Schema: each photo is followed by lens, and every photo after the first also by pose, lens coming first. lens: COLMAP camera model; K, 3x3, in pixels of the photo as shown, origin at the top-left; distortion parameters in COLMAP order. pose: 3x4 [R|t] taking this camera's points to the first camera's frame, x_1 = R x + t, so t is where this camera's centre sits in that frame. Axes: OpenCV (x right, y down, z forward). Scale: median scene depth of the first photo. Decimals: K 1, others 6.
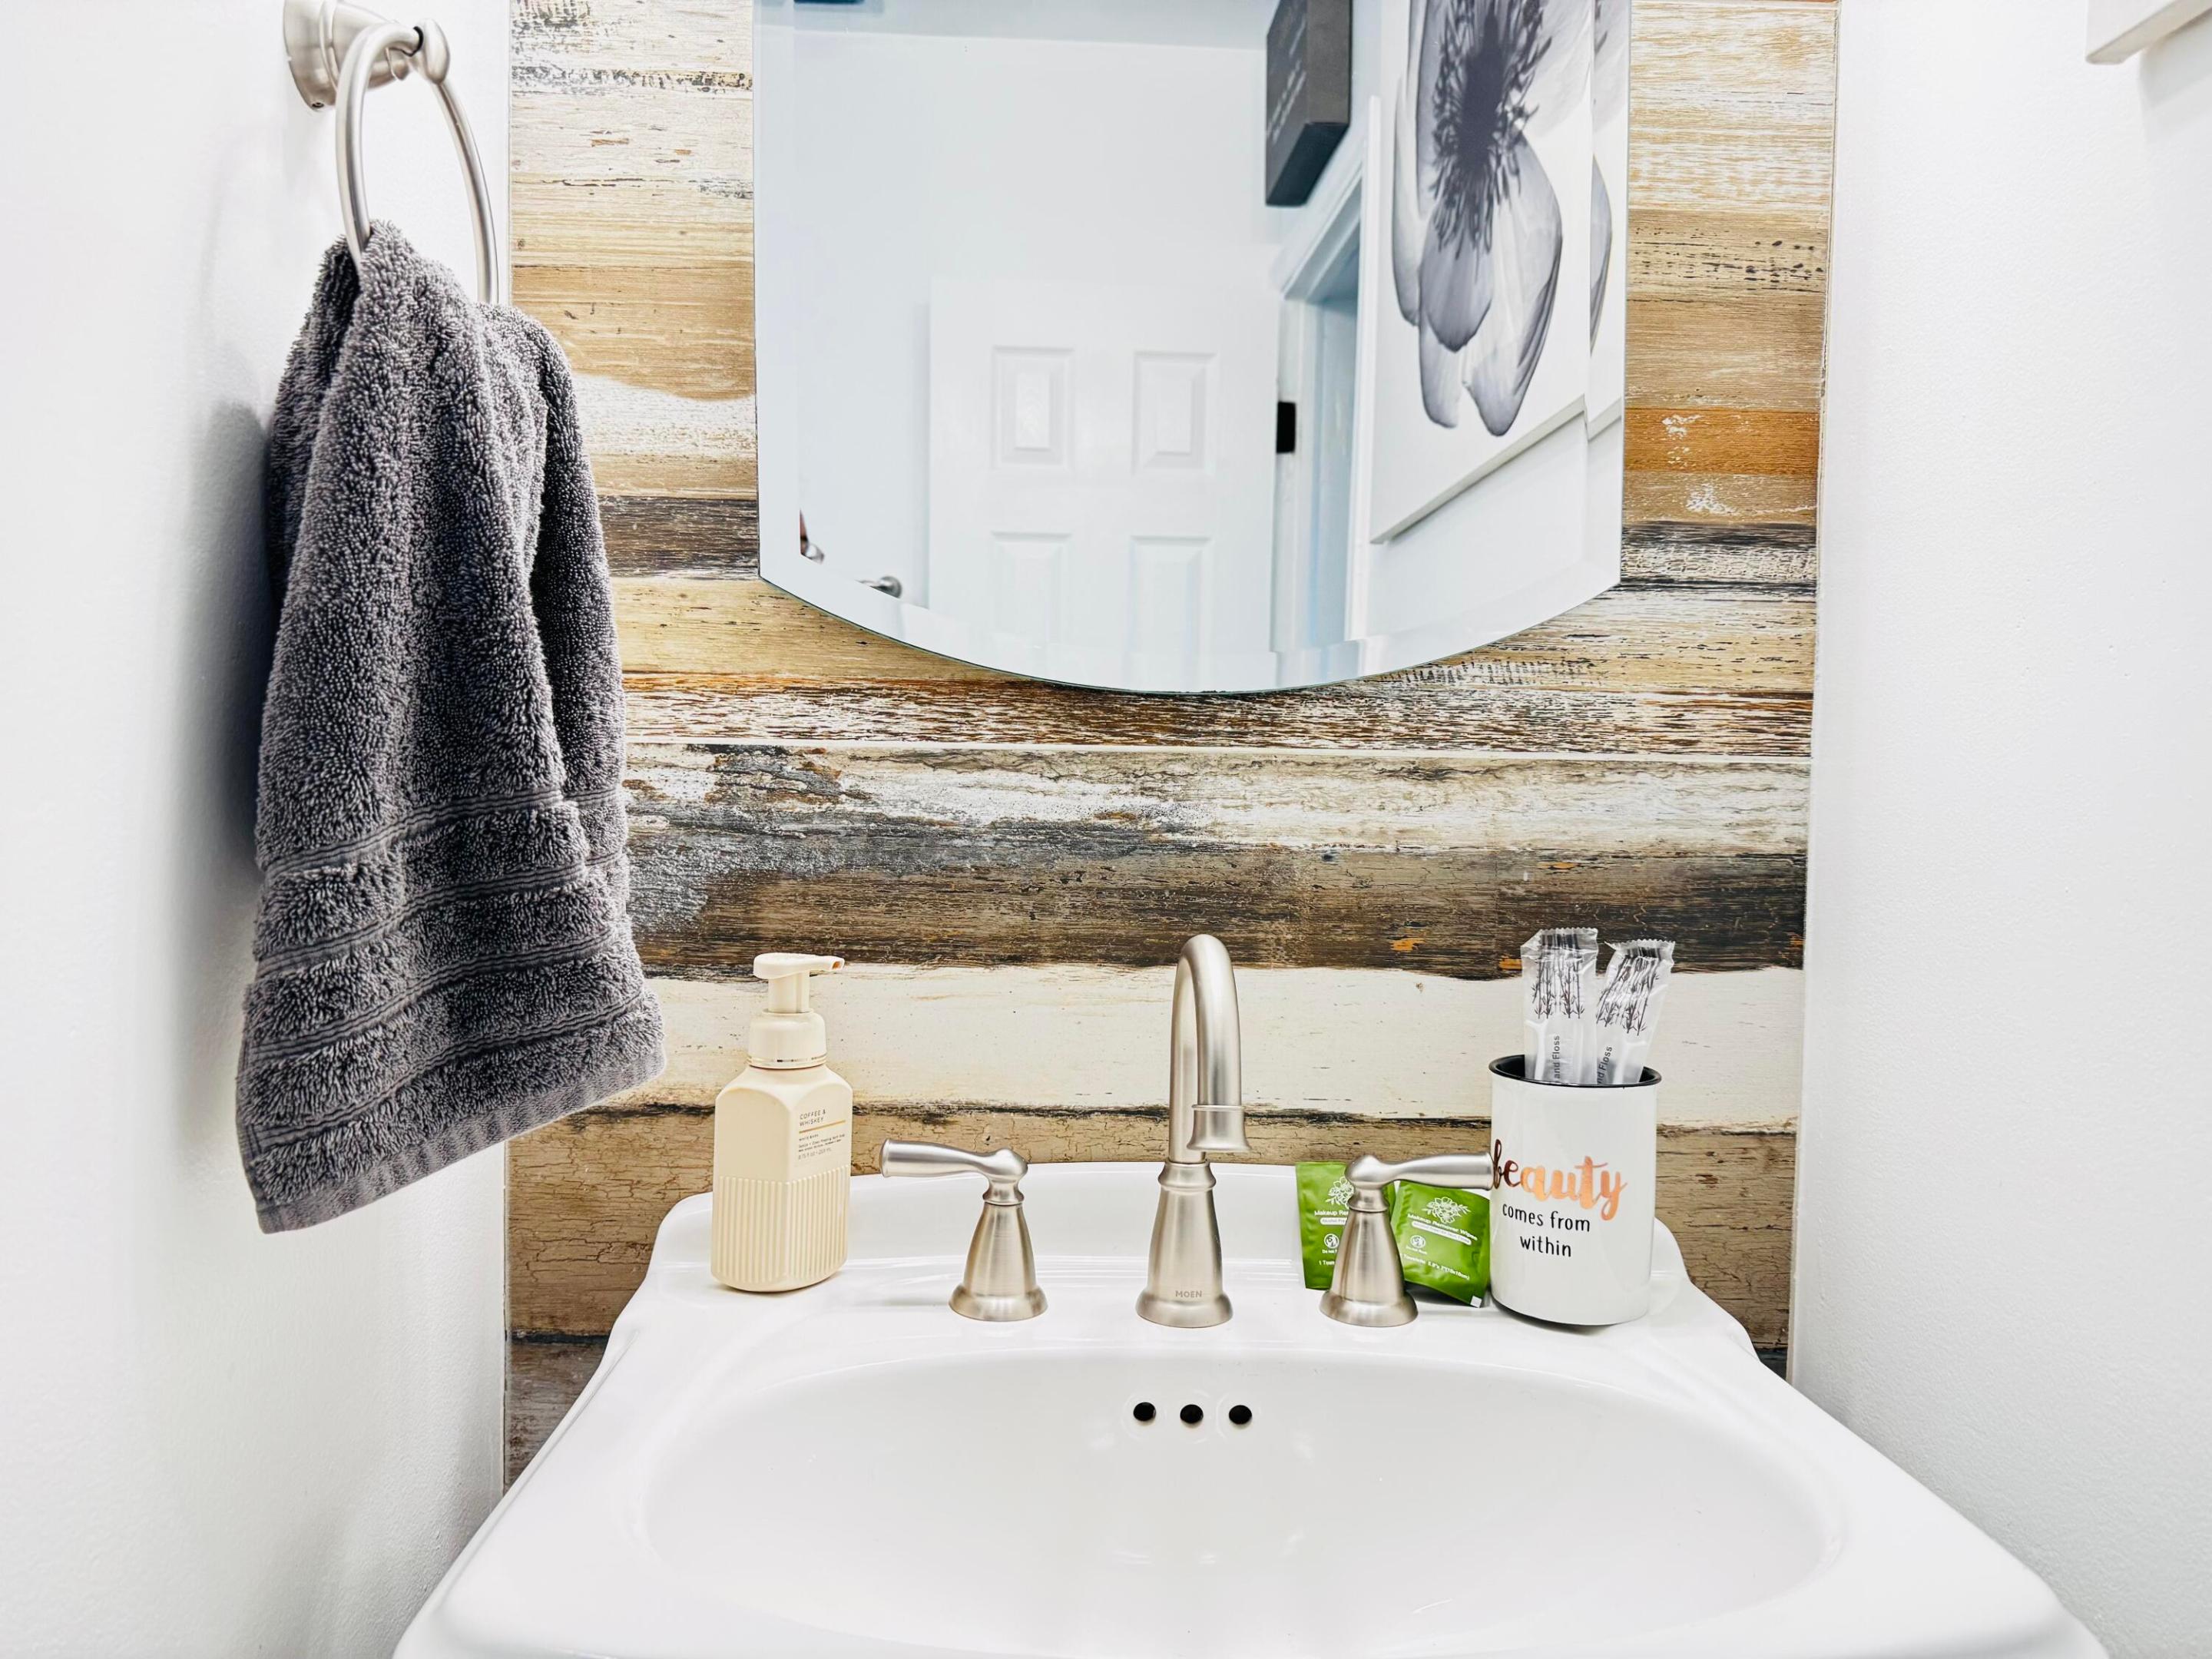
lens RADIAL K [[1562.1, 0, 1090.8], [0, 1562.1, 830.2], [0, 0, 1]] dist [0.092266, -0.146786]
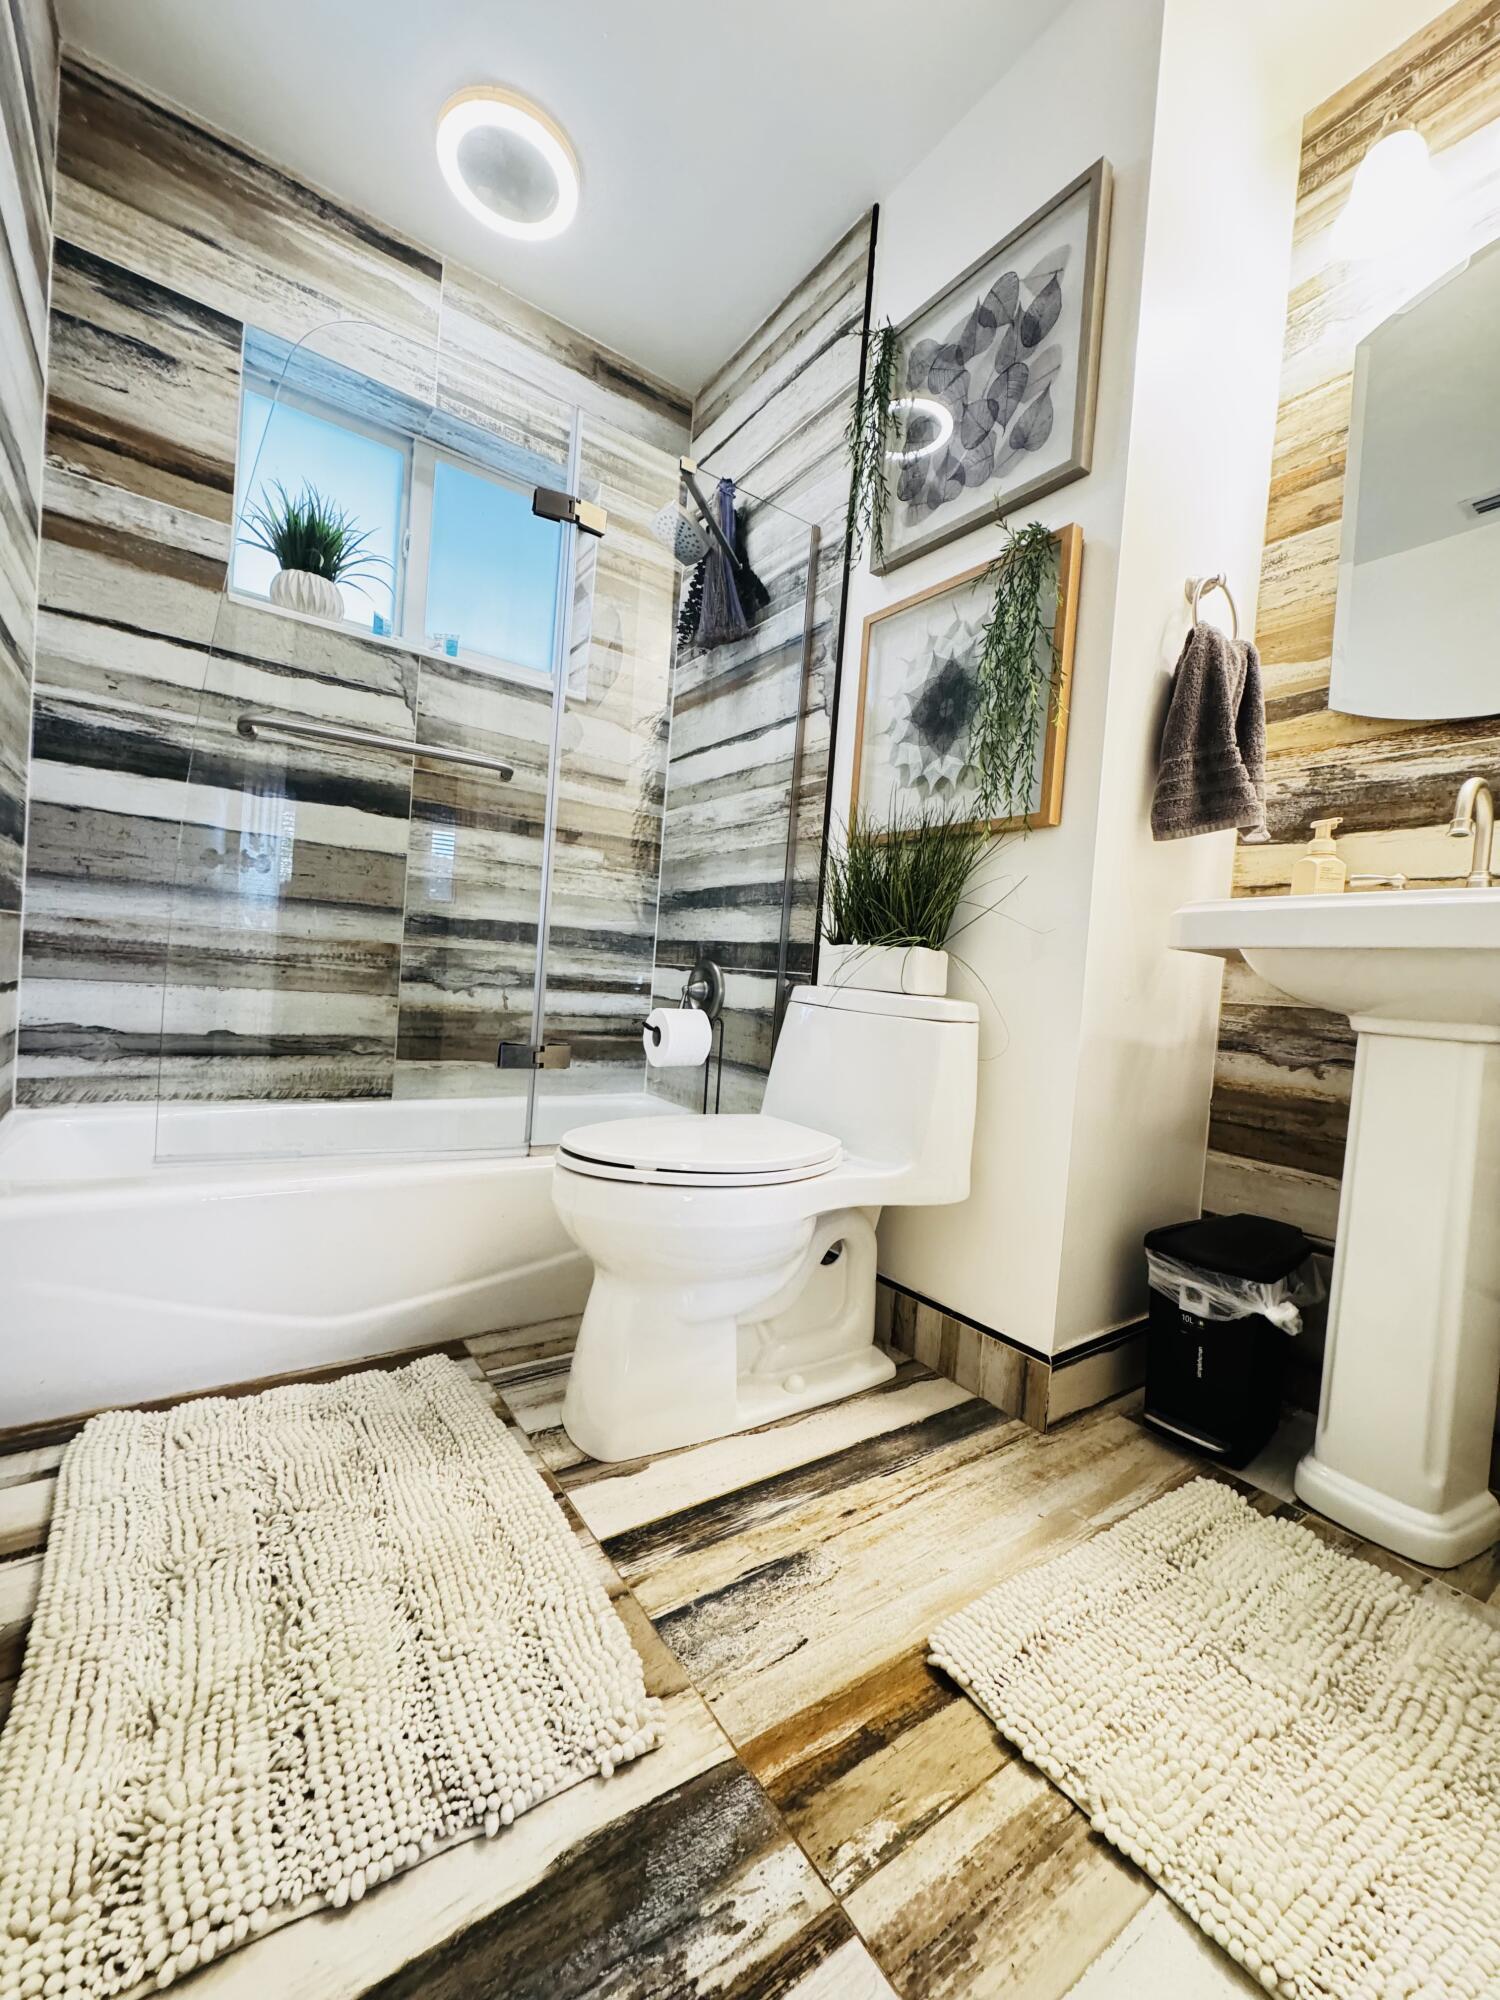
lens RADIAL K [[794.9, 0, 750.0], [0, 794.9, 1000.0], [0, 0, 1]] dist [-0.000821, -0.000228]
pose [[0.545188, 0.047508, -0.836966, 0.499521], [-0.095171, 0.995446, -0.005490, 0.520017], [0.832894, 0.082648, 0.547227, -0.760219]]
